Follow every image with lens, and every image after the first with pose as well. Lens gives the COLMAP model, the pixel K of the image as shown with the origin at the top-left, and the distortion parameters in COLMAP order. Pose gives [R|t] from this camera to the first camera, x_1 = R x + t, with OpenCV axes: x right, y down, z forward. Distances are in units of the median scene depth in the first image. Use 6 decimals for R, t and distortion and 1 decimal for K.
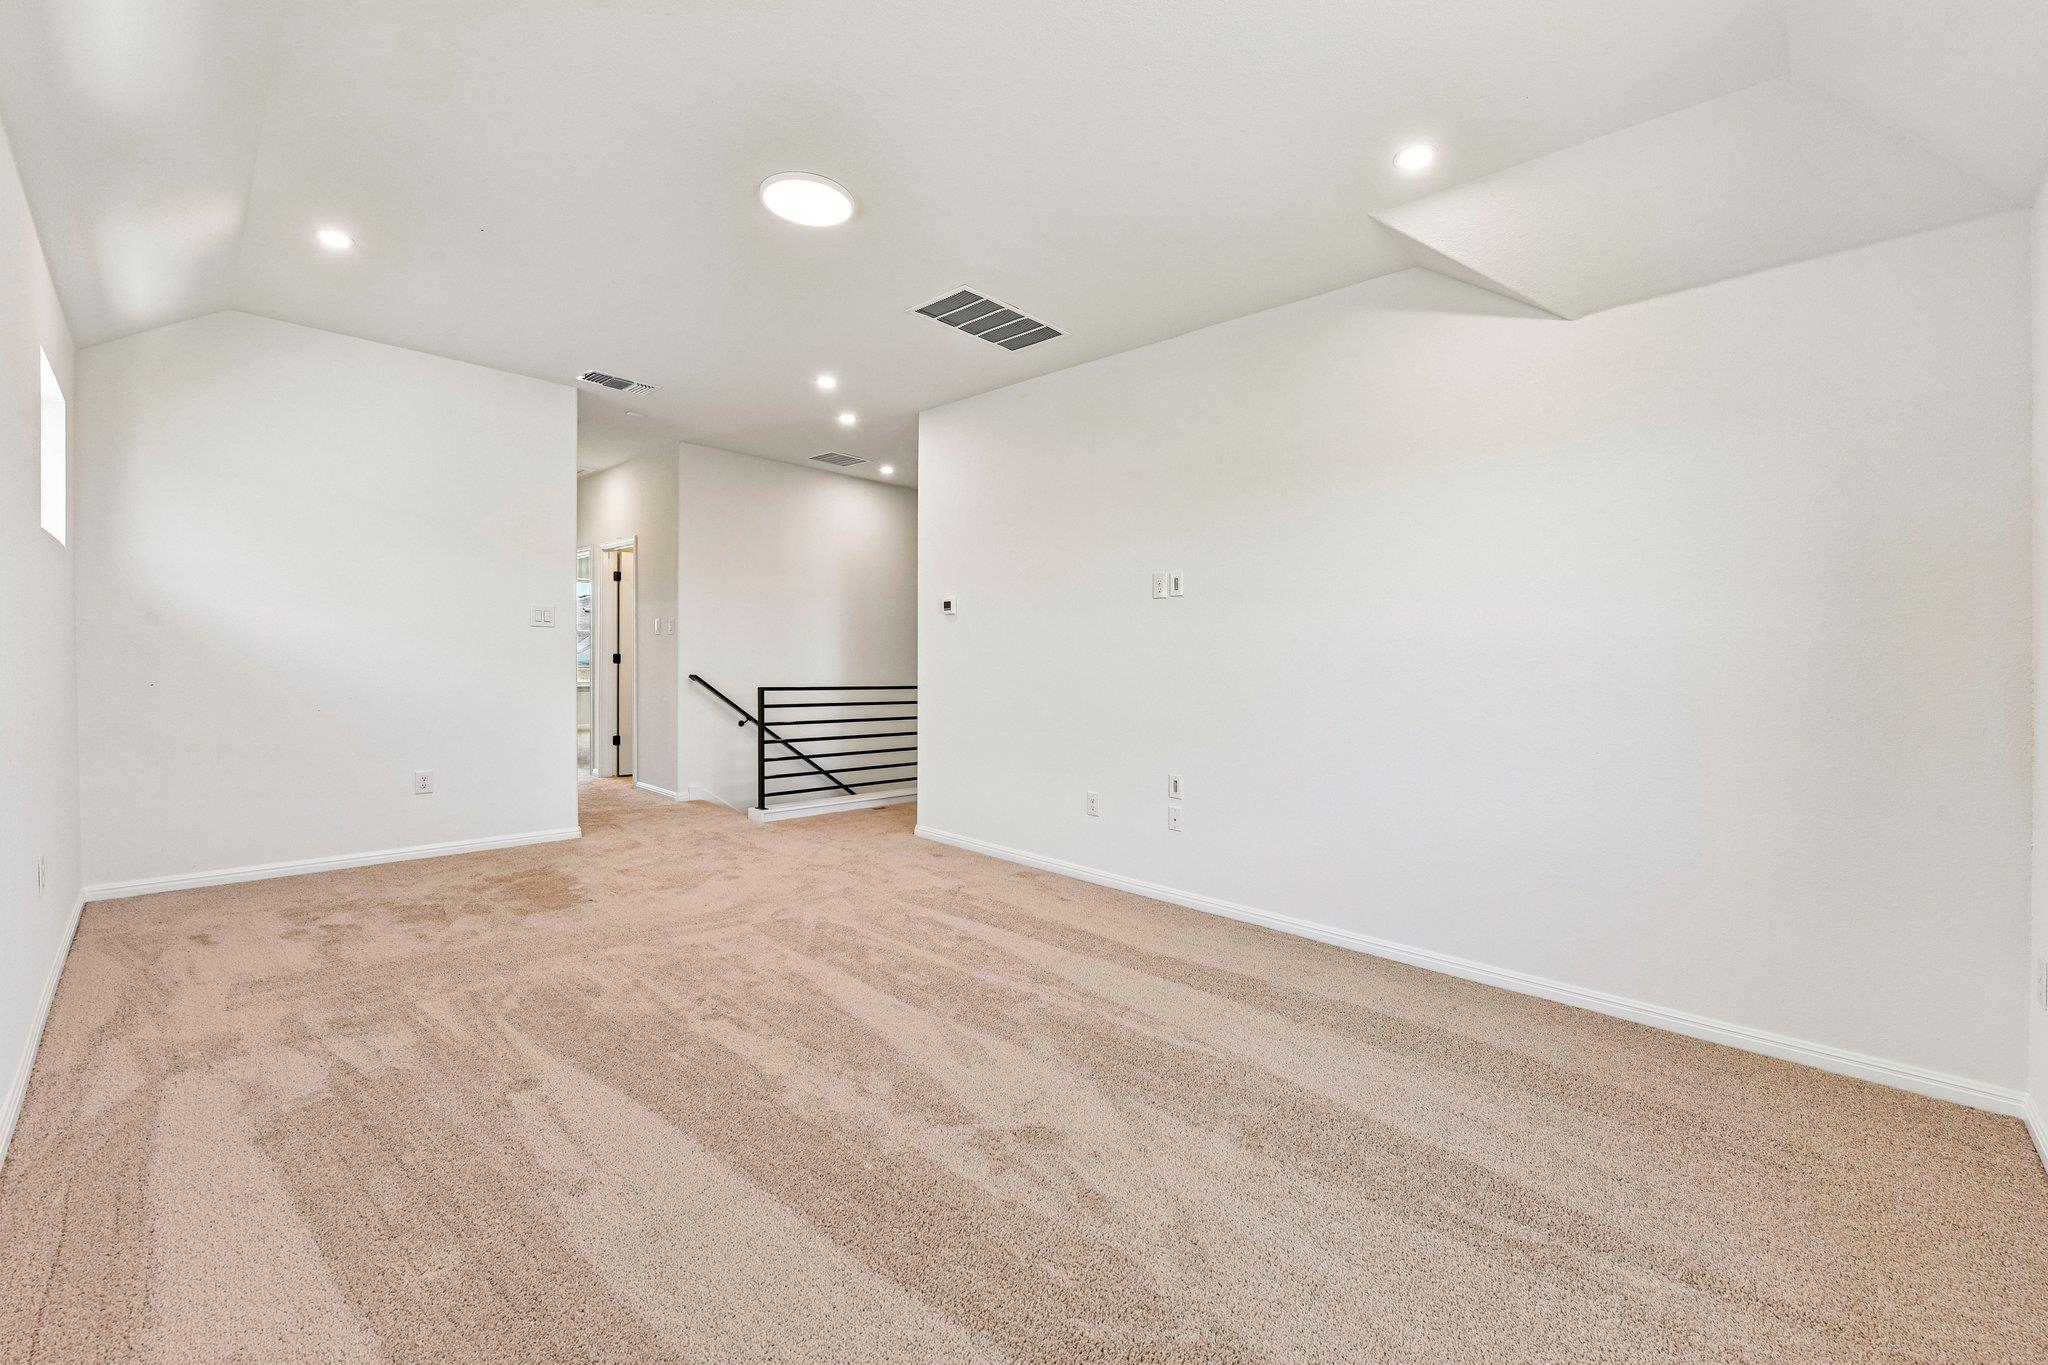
lens RADIAL K [[825.5, 0, 1024.0], [0, 825.5, 682.5], [0, 0, 1]] dist [-0.000264, -0.000012]
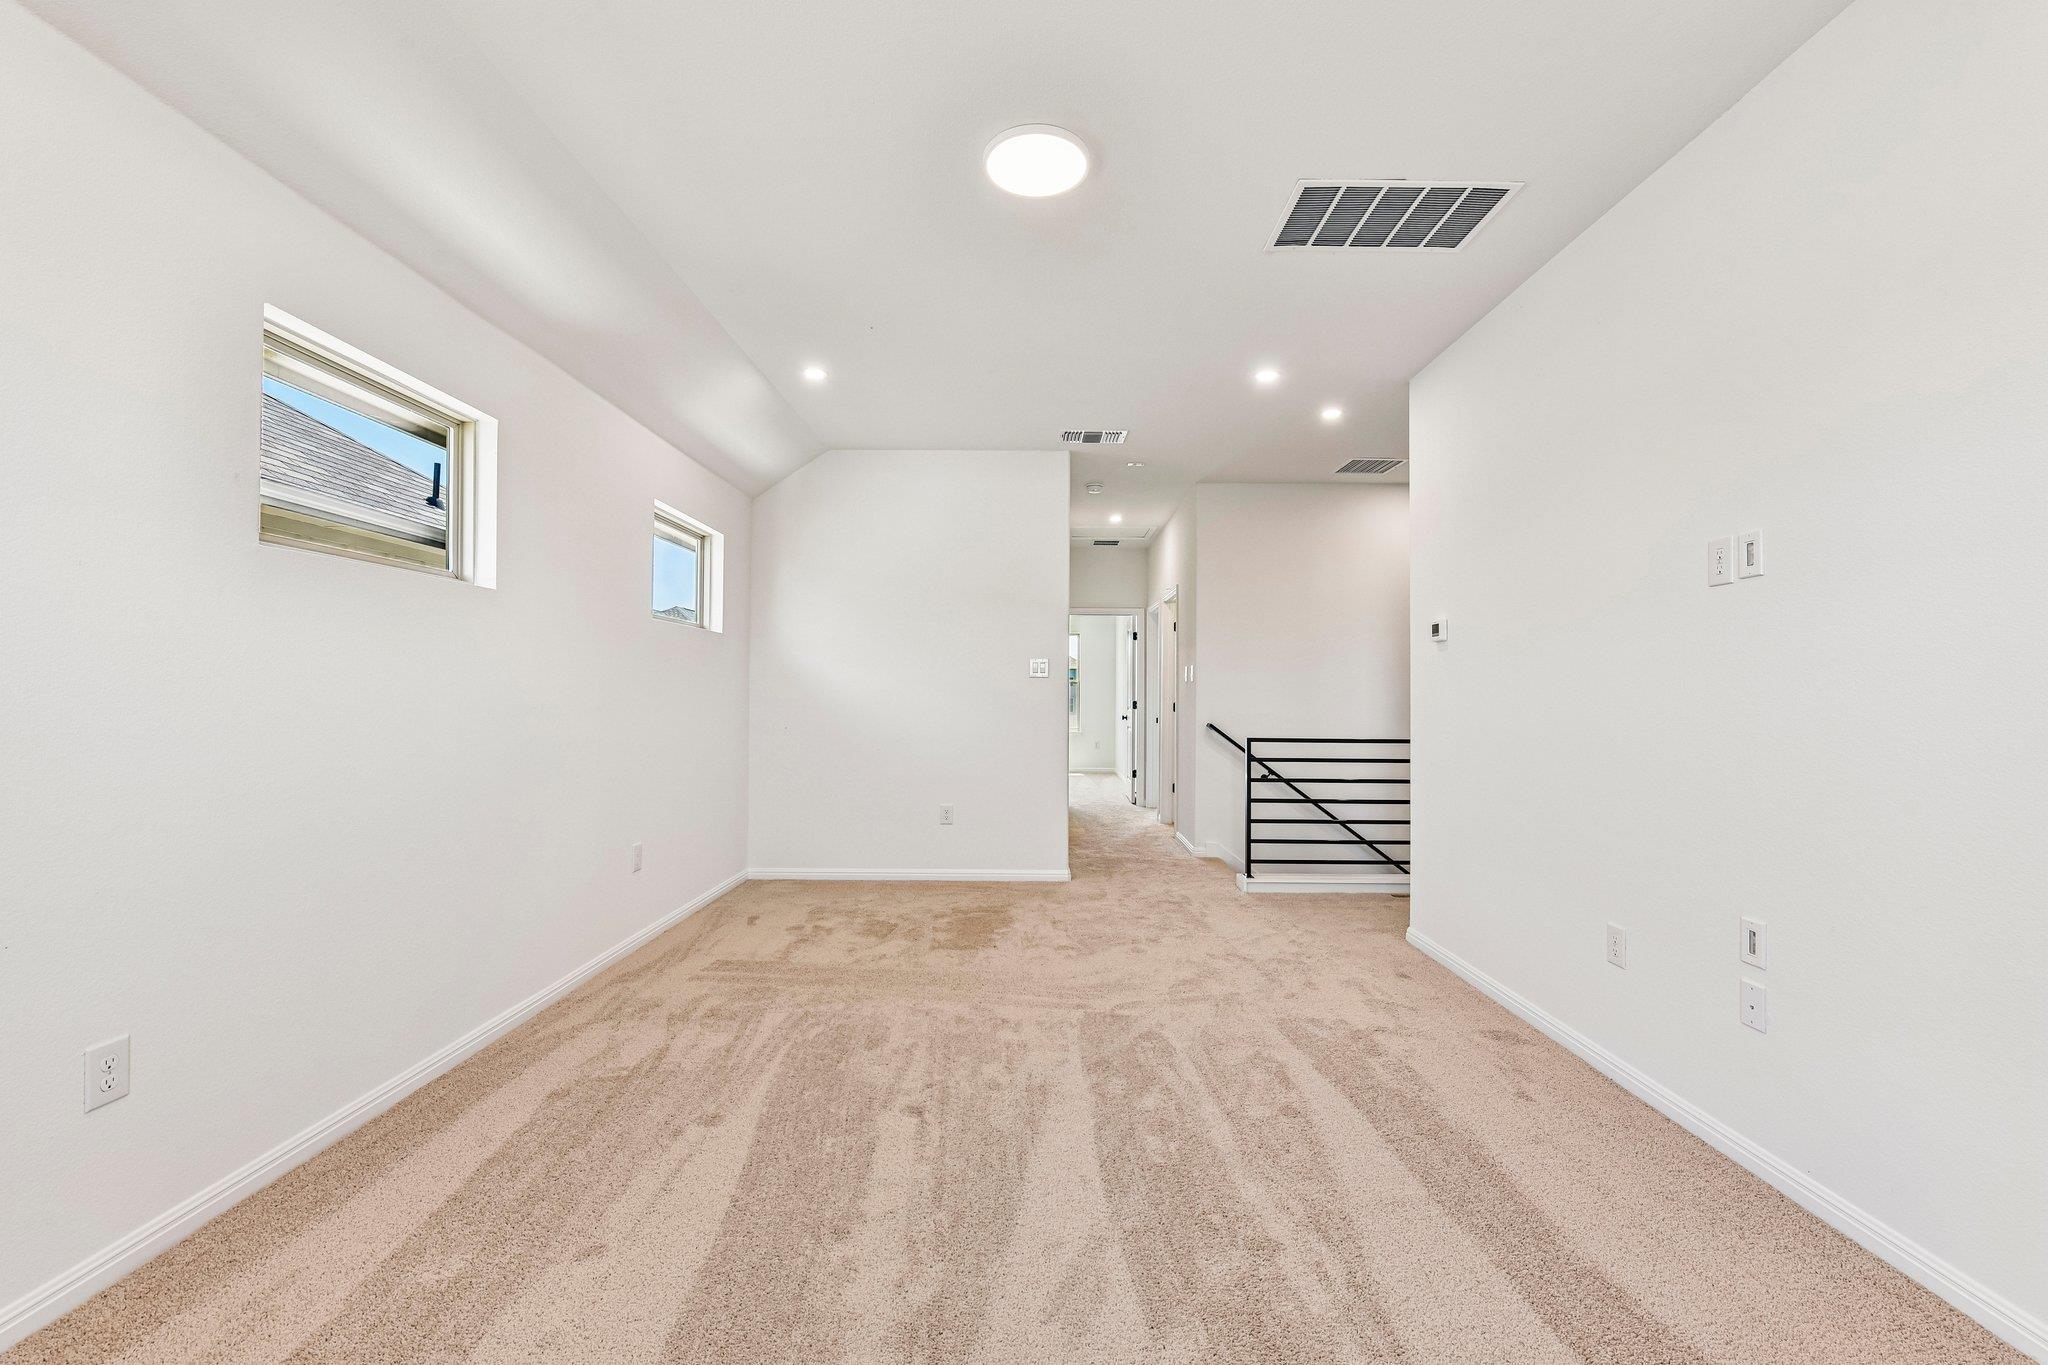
lens RADIAL K [[841.5, 0, 1031.3], [0, 841.5, 690.0], [0, 0, 1]] dist [0.001162, -0.011274]
pose [[0.698540, -0.023607, -0.715182, 0.278258], [-0.012660, 0.998892, -0.045336, -0.002956], [0.715459, 0.040723, 0.697467, 0.343227]]
